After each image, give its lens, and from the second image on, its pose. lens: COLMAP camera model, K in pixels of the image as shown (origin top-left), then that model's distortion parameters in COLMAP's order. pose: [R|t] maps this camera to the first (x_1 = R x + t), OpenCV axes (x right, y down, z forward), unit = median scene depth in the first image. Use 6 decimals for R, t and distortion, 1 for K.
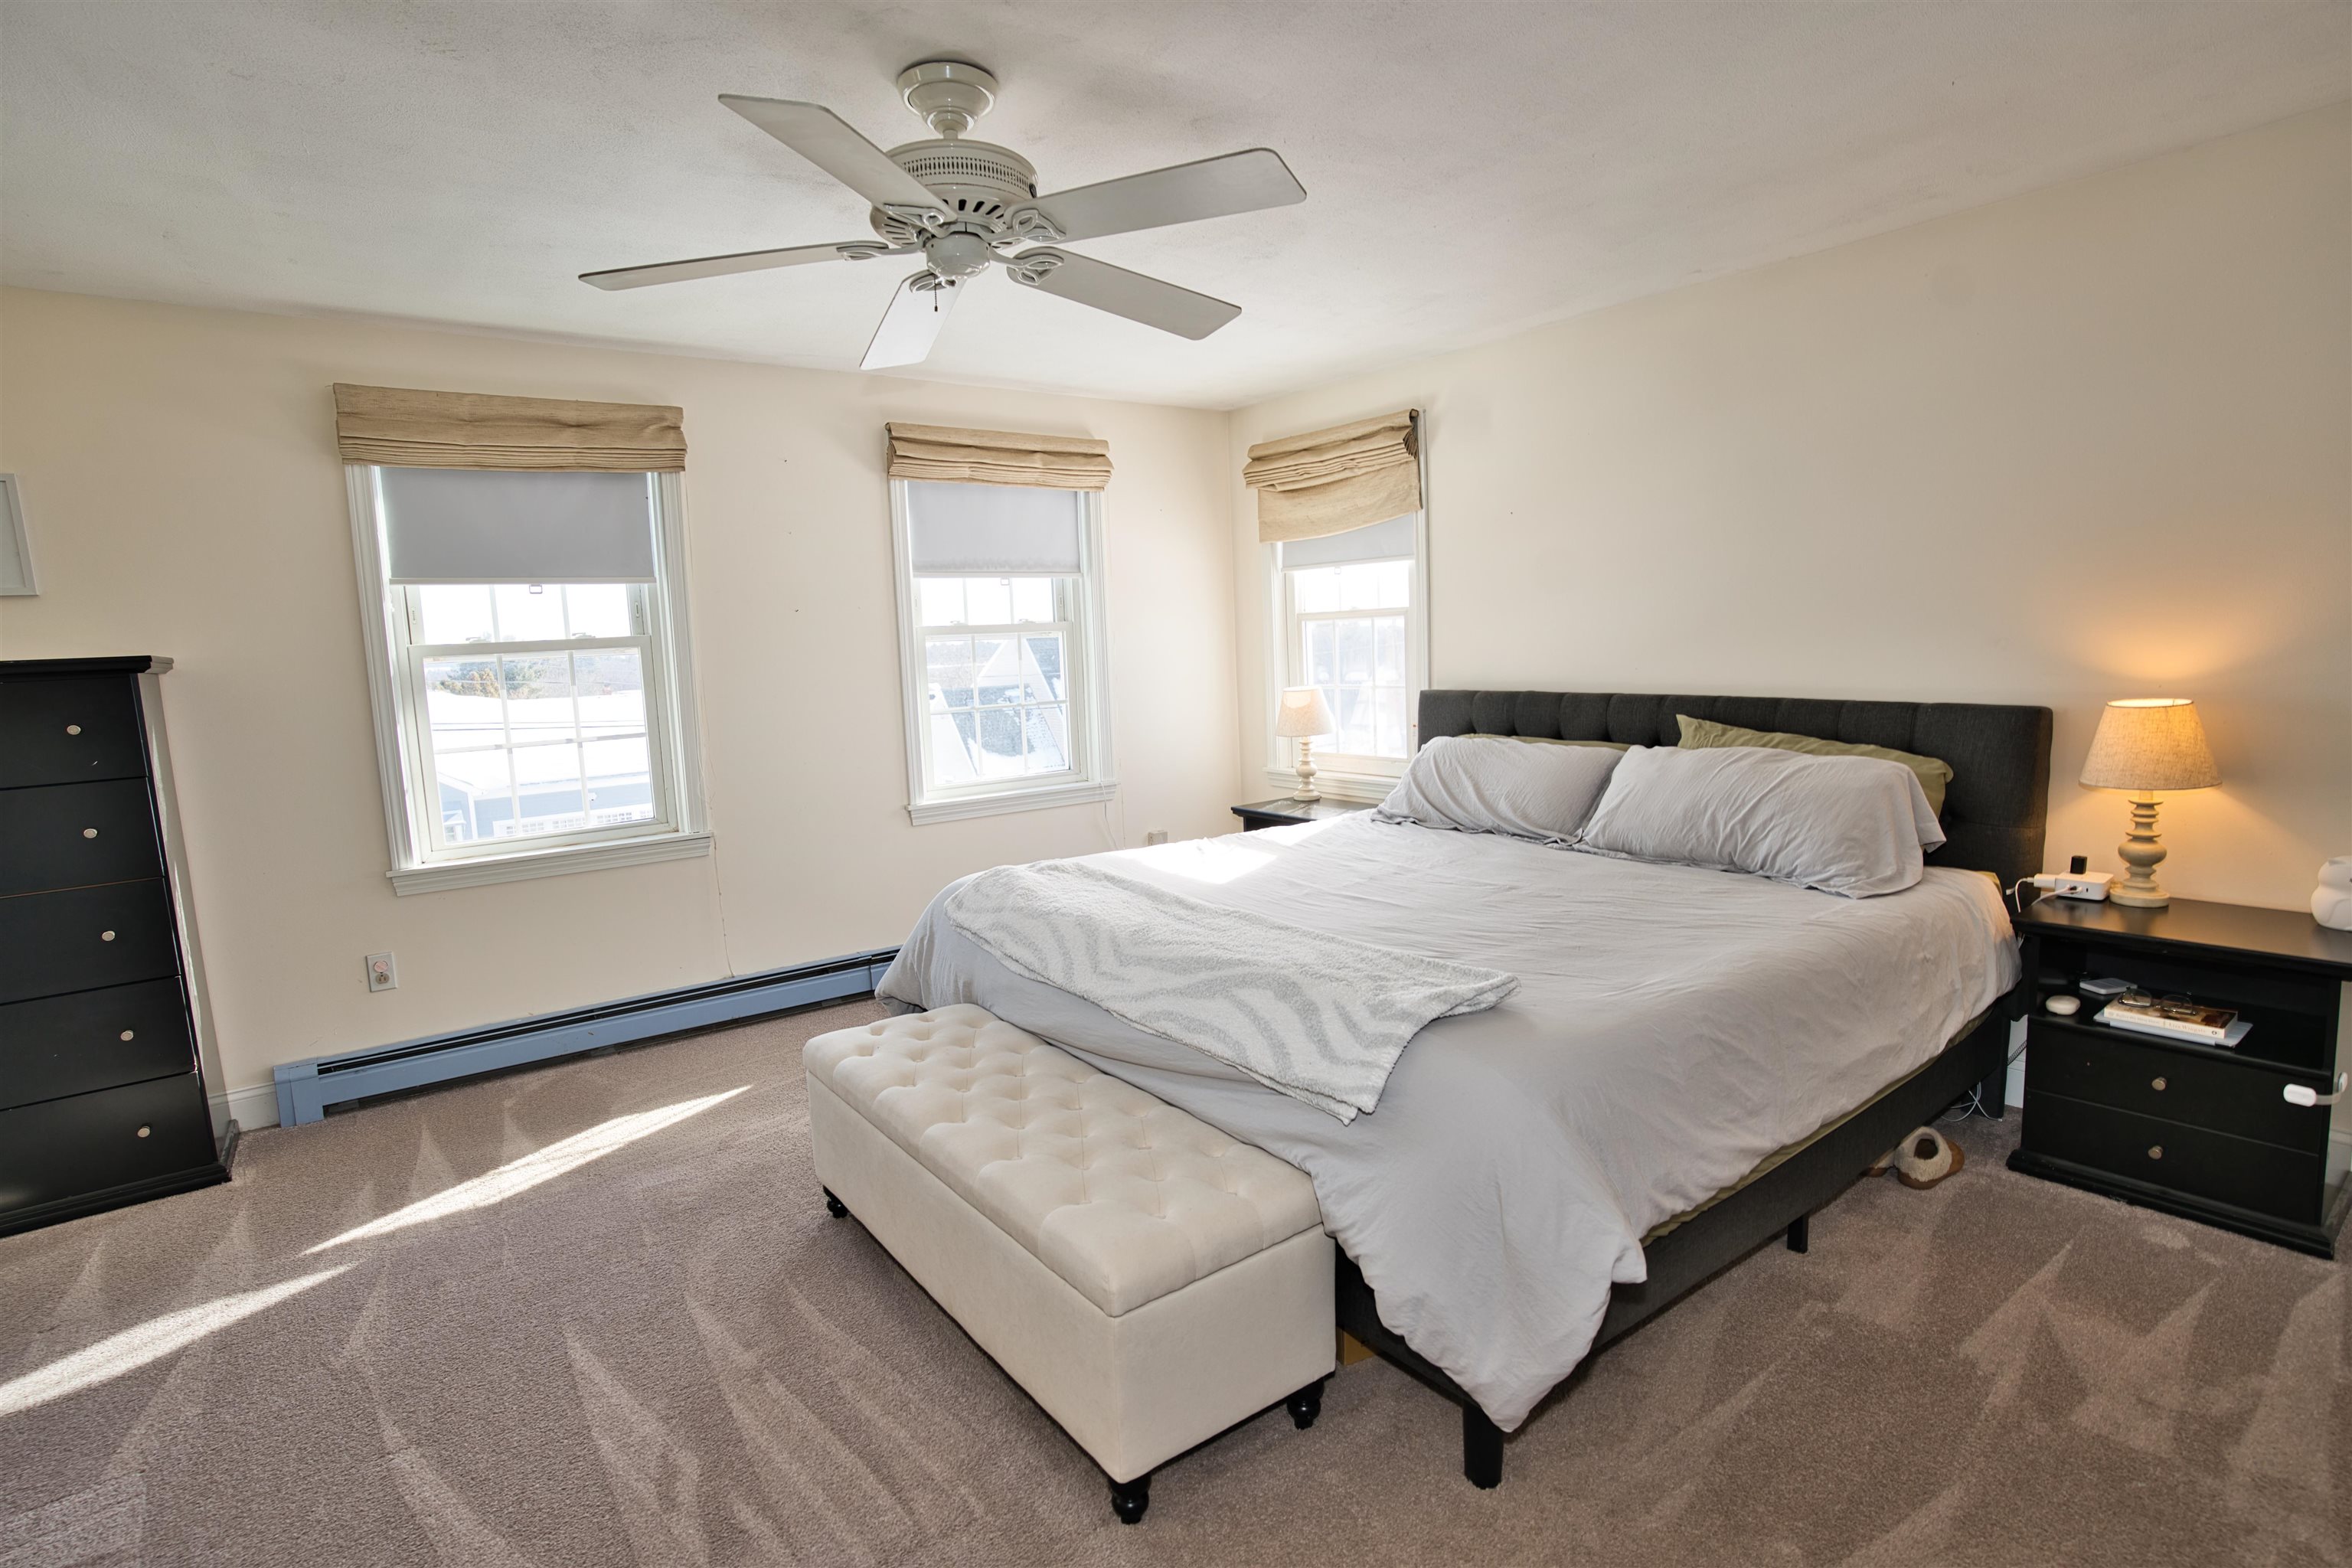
lens RADIAL K [[1146.3, 0, 1166.0], [0, 1146.3, 779.4], [0, 0, 1]] dist [-0.069377, 0.023775]
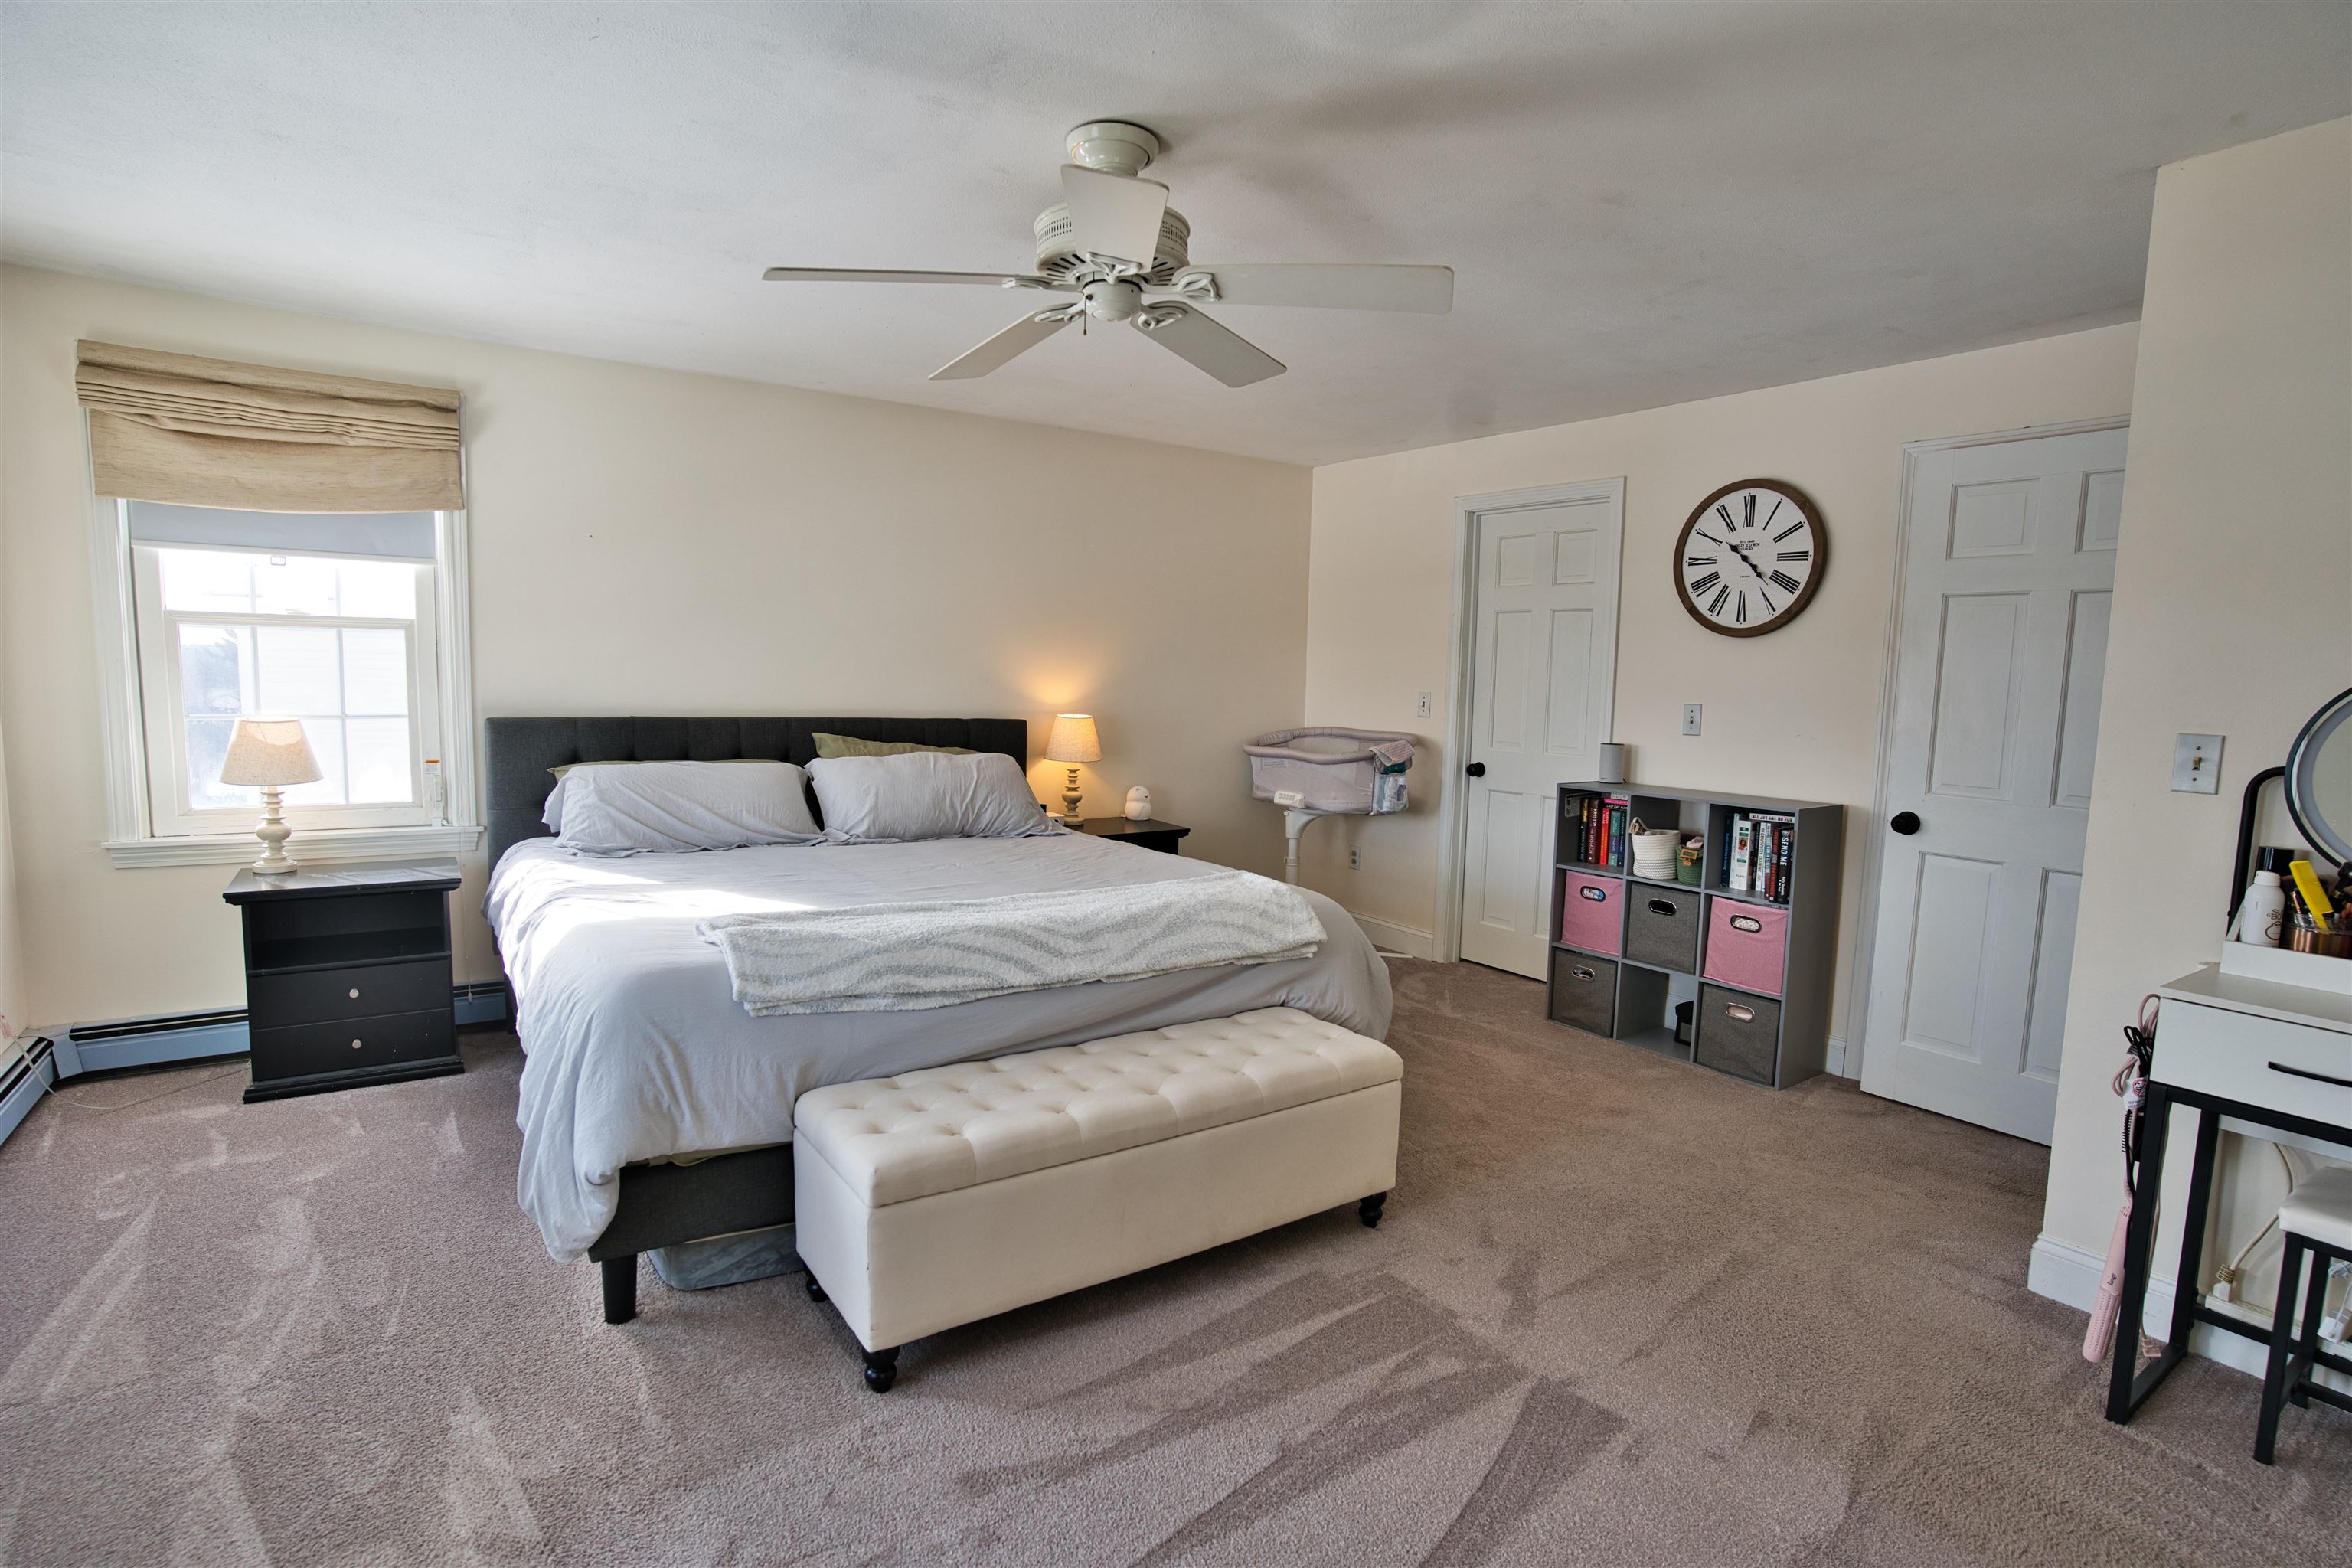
lens RADIAL K [[1146.3, 0, 1168.0], [0, 1146.3, 788.6], [0, 0, 1]] dist [-0.069377, 0.023775]
pose [[0.043698, -0.060995, 0.997181, -0.540595], [0.092608, 0.994084, 0.056748, -0.021834], [-0.994743, 0.089867, 0.049089, 0.392752]]
